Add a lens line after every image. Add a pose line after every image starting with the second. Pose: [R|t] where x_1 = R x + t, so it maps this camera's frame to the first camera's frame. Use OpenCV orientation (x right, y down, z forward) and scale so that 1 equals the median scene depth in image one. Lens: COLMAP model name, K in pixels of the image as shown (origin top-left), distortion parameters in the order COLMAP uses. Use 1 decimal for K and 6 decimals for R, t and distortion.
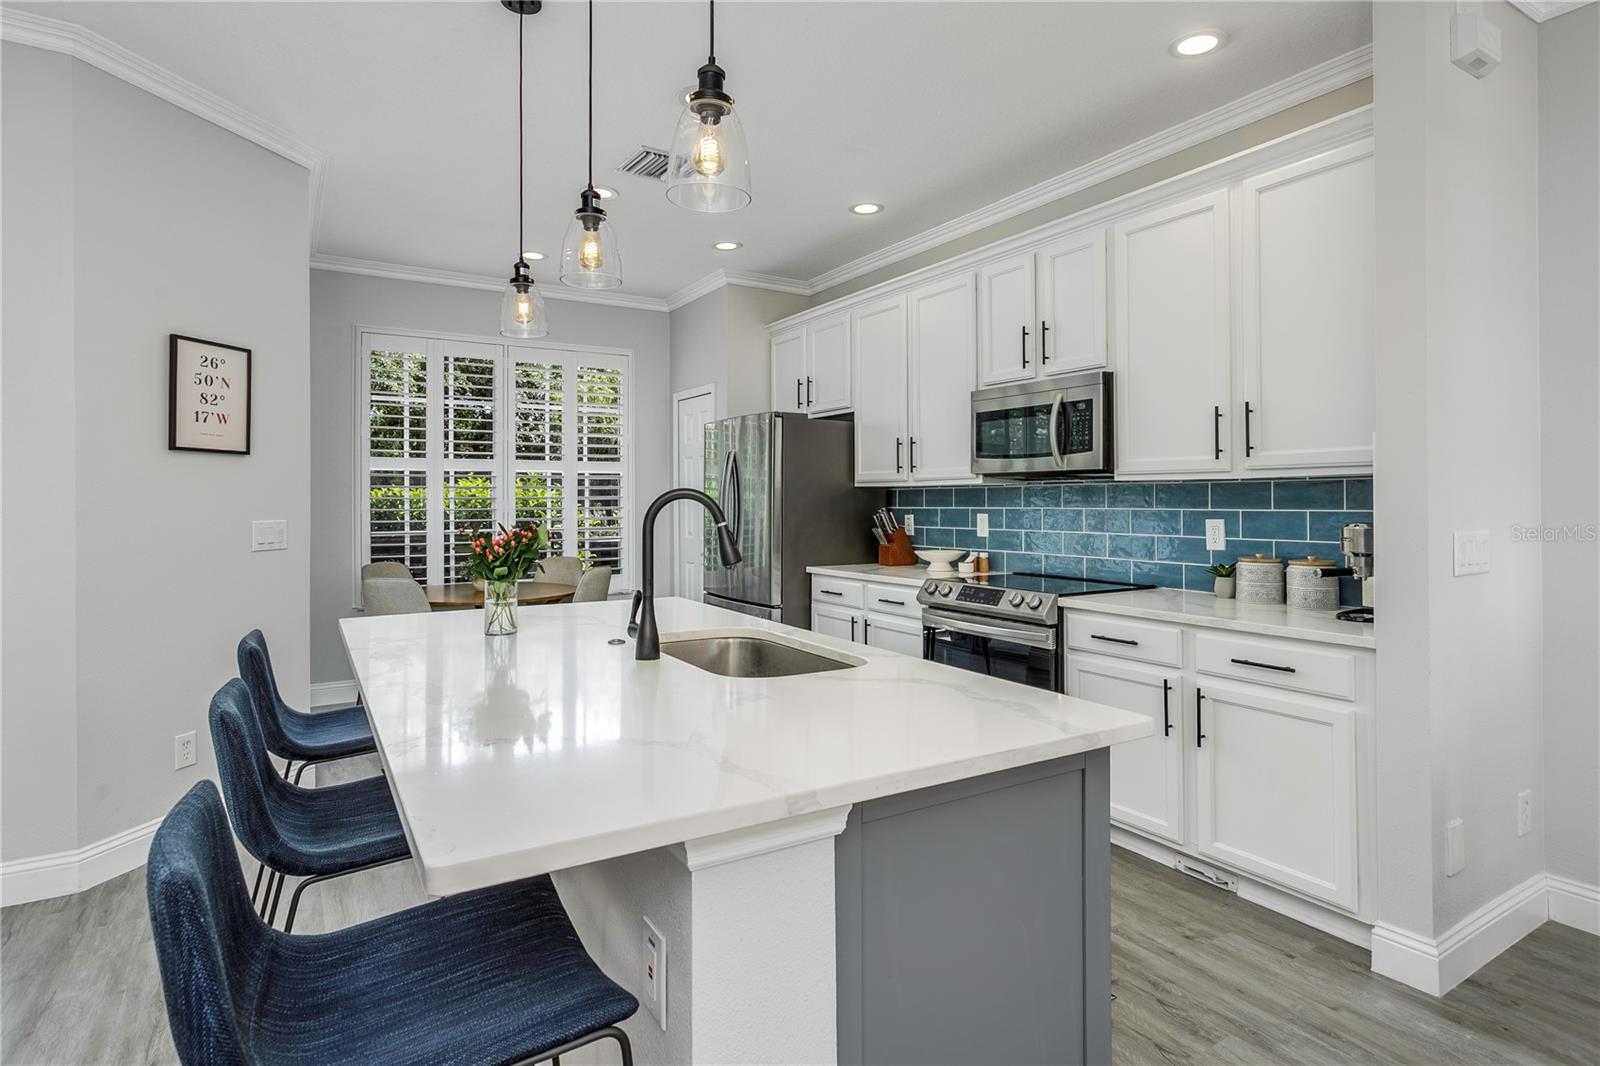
lens RADIAL K [[832.1, 0, 800.8], [0, 832.1, 493.9], [0, 0, 1]] dist [-0.002548, 0.000295]
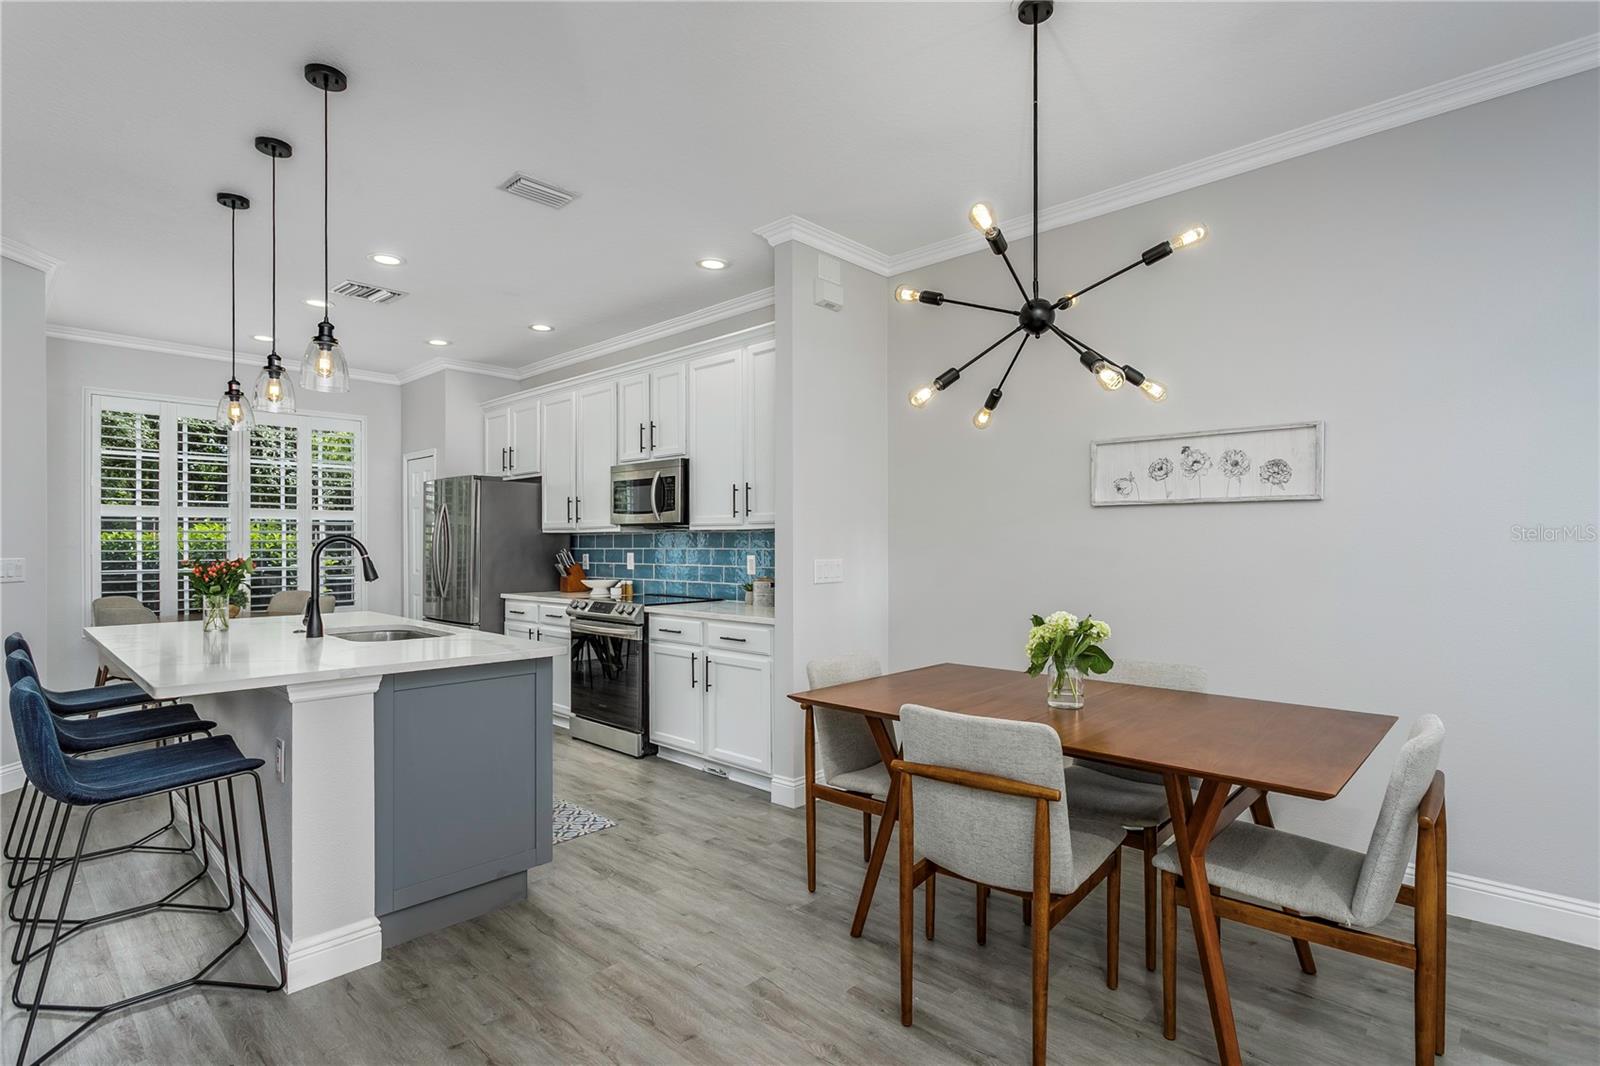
lens RADIAL K [[783.2, 0, 796.7], [0, 783.2, 540.9], [0, 0, 1]] dist [0.003334, 0.000704]
pose [[0.967146, 0.001783, 0.254214, 0.165886], [-0.002684, 0.999991, 0.003198, -0.000880], [-0.254206, -0.003775, 0.967143, -0.360810]]
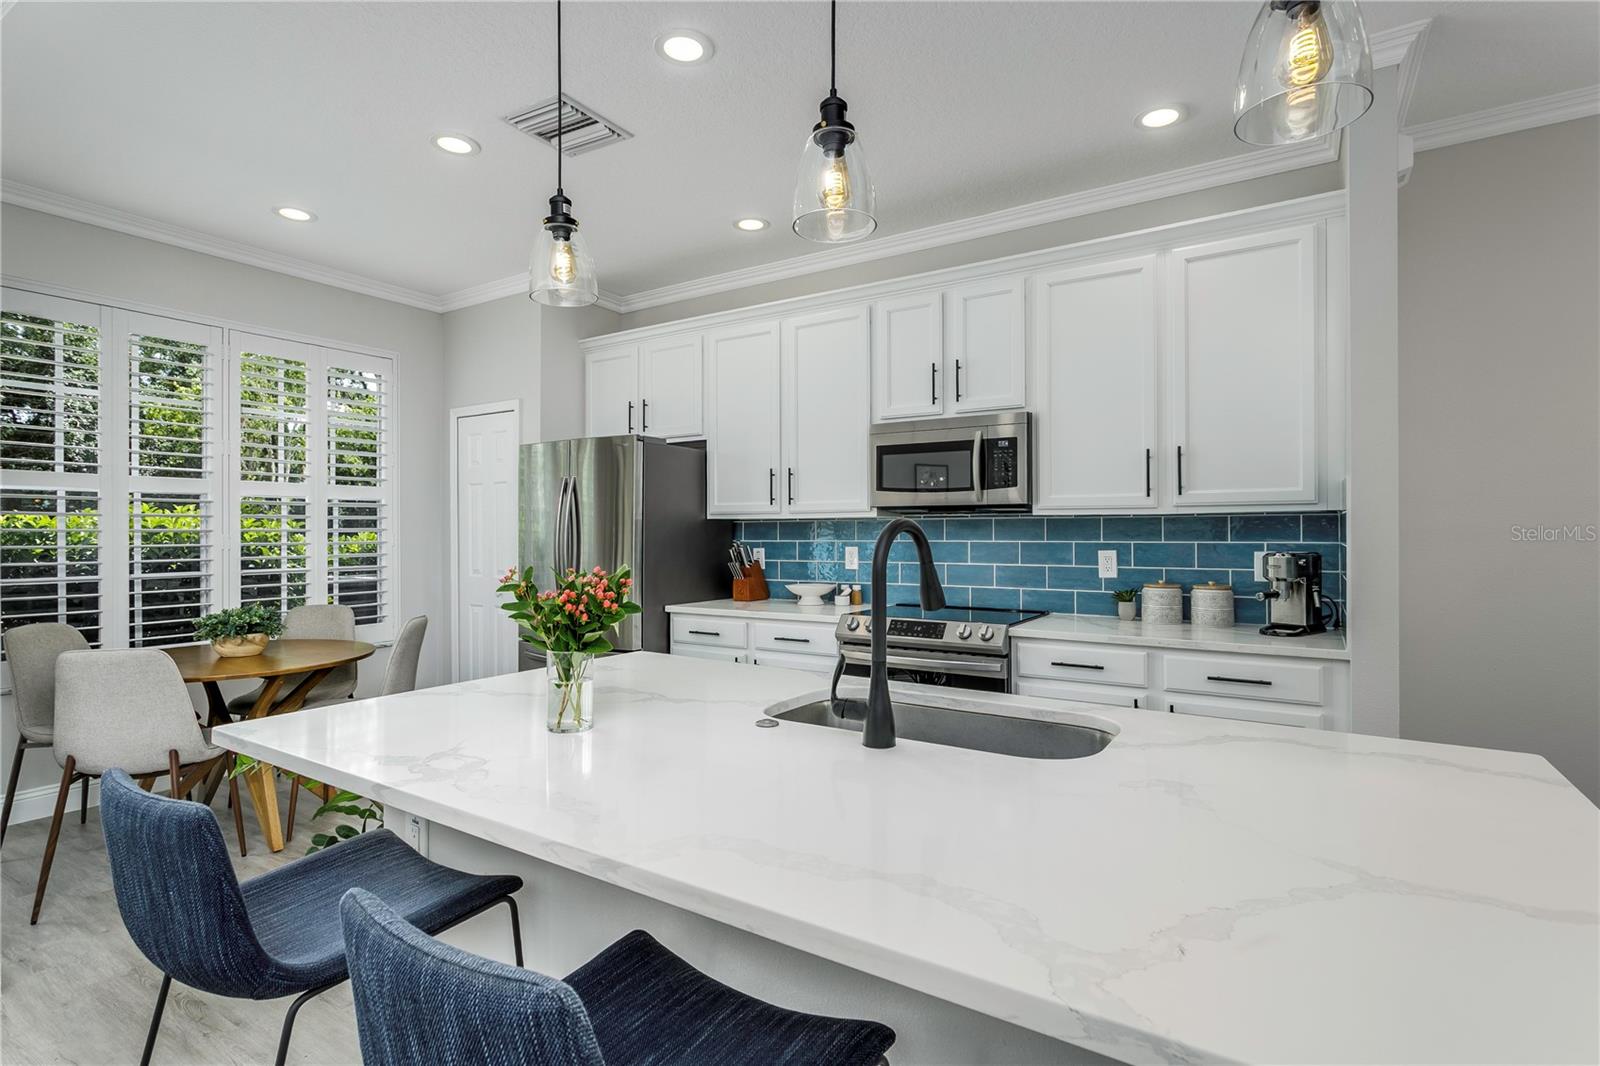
lens RADIAL K [[773.6, 0, 803.3], [0, 773.6, 529.9], [0, 0, 1]] dist [0.001209, 0.000684]
pose [[0.900912, 0.002196, 0.433996, -0.261677], [-0.003672, 0.999990, 0.002562, 0.001425], [-0.433986, -0.003902, 0.900911, 0.191450]]
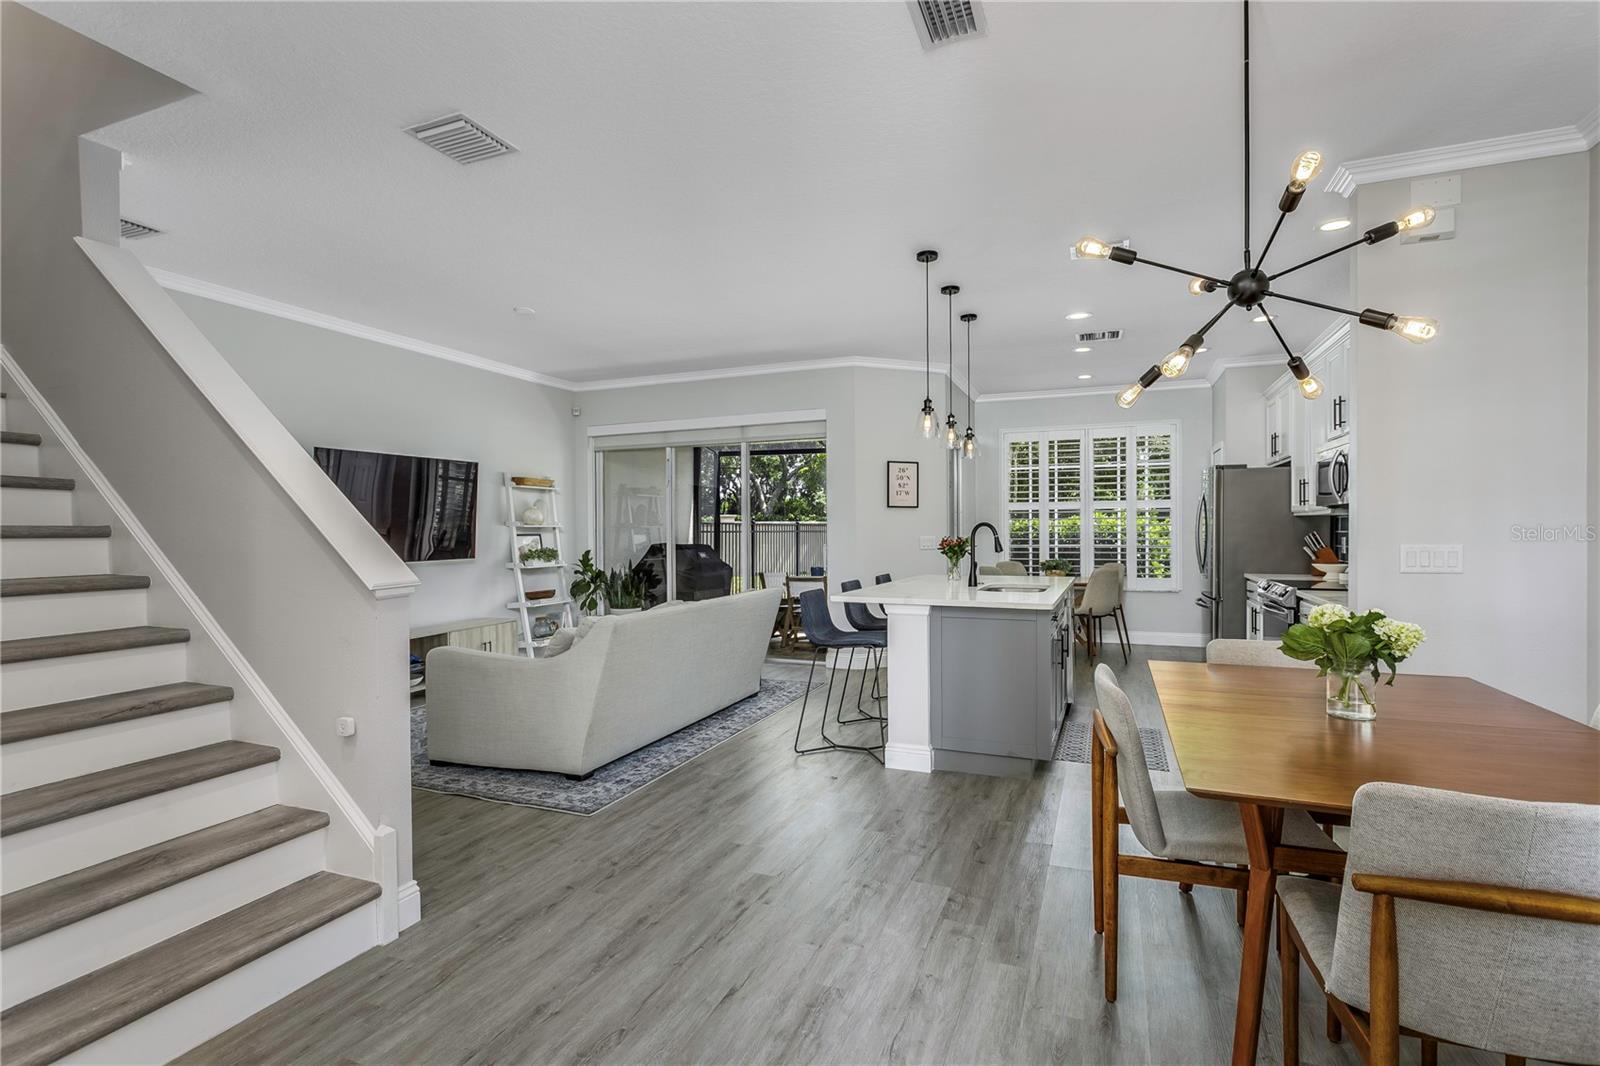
lens RADIAL K [[756.4, 0, 800.0], [0, 756.4, 533.0], [0, 0, 1]] dist [-0.000273, 0.000137]
pose [[0.587490, 0.003271, -0.809225, 0.690917], [0.009373, 0.999897, 0.010846, -0.001701], [0.809177, -0.013957, 0.587399, -0.411455]]
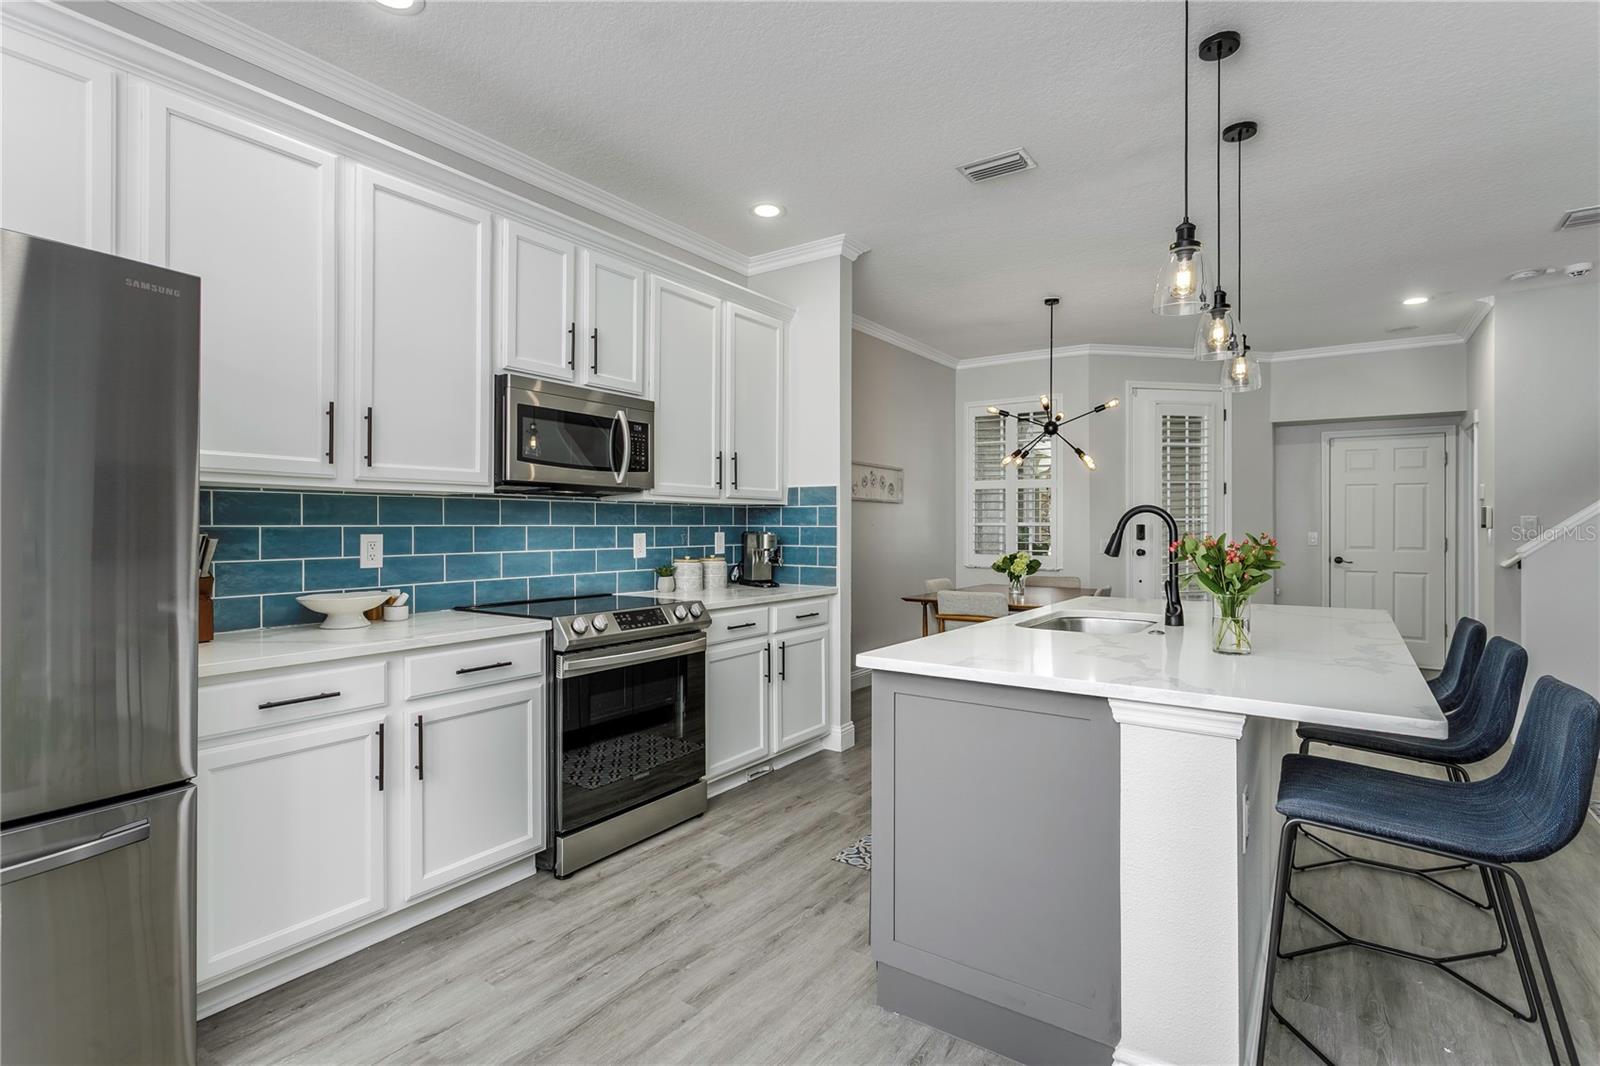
lens RADIAL K [[768.2, 0, 796.6], [0, 768.2, 524.5], [0, 0, 1]] dist [0.001375, 0.000417]
pose [[-0.395197, 0.004912, 0.918583, -0.535223], [-0.007002, 0.999941, -0.008360, 0.020245], [-0.918570, -0.009735, -0.395139, 1.000255]]
